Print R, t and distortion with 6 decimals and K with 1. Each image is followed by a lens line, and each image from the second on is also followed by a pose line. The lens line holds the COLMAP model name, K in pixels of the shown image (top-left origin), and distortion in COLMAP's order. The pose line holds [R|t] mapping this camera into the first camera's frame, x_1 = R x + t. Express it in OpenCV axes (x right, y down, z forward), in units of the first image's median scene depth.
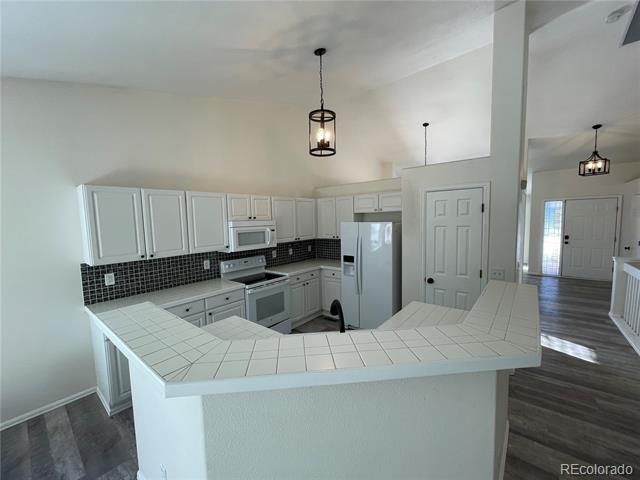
lens RADIAL K [[257.9, 0, 317.6], [0, 257.9, 241.9], [0, 0, 1]] dist [-0.002272, 0.001071]
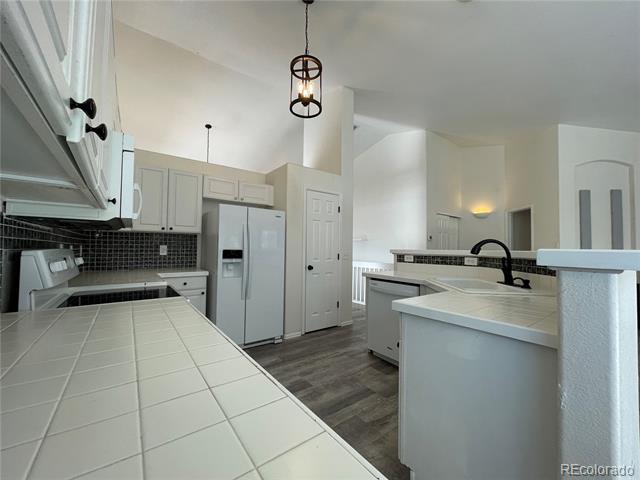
lens RADIAL K [[257.9, 0, 321.6], [0, 257.9, 235.6], [0, 0, 1]] dist [-0.002272, 0.001071]
pose [[0.232565, 0.057444, 0.970883, -0.567220], [0.061908, 0.995355, -0.073722, 0.083531], [-0.970609, 0.077250, 0.227928, 0.583938]]
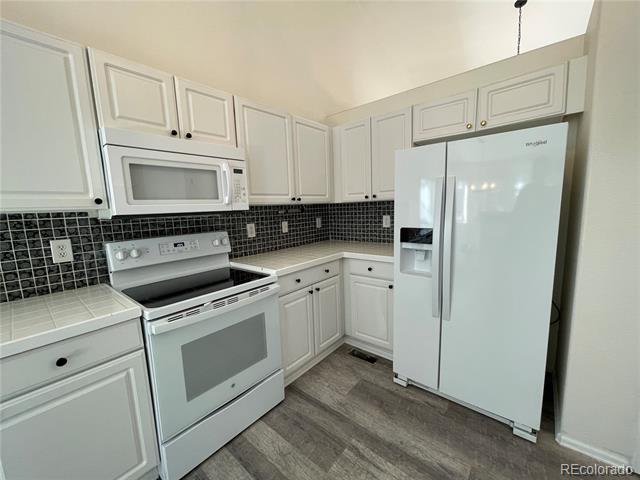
lens RADIAL K [[257.9, 0, 322.1], [0, 257.9, 242.3], [0, 0, 1]] dist [-0.002272, 0.001071]
pose [[0.999927, -0.007849, 0.009162, -0.039028], [0.007396, 0.998796, 0.048489, 0.056522], [-0.009532, -0.048418, 0.998782, 0.585412]]
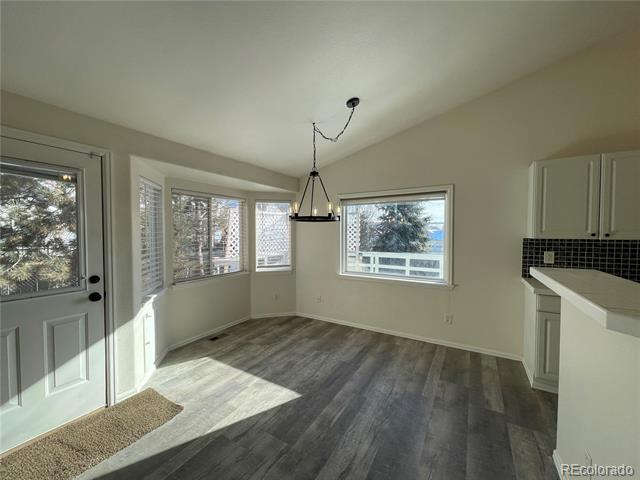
lens RADIAL K [[257.9, 0, 317.0], [0, 257.9, 240.2], [0, 0, 1]] dist [-0.002272, 0.001071]
pose [[0.146130, 0.050962, -0.987952, 0.014982], [-0.093851, 0.994882, 0.037438, 0.089265], [0.984804, 0.087249, 0.150165, -0.009838]]
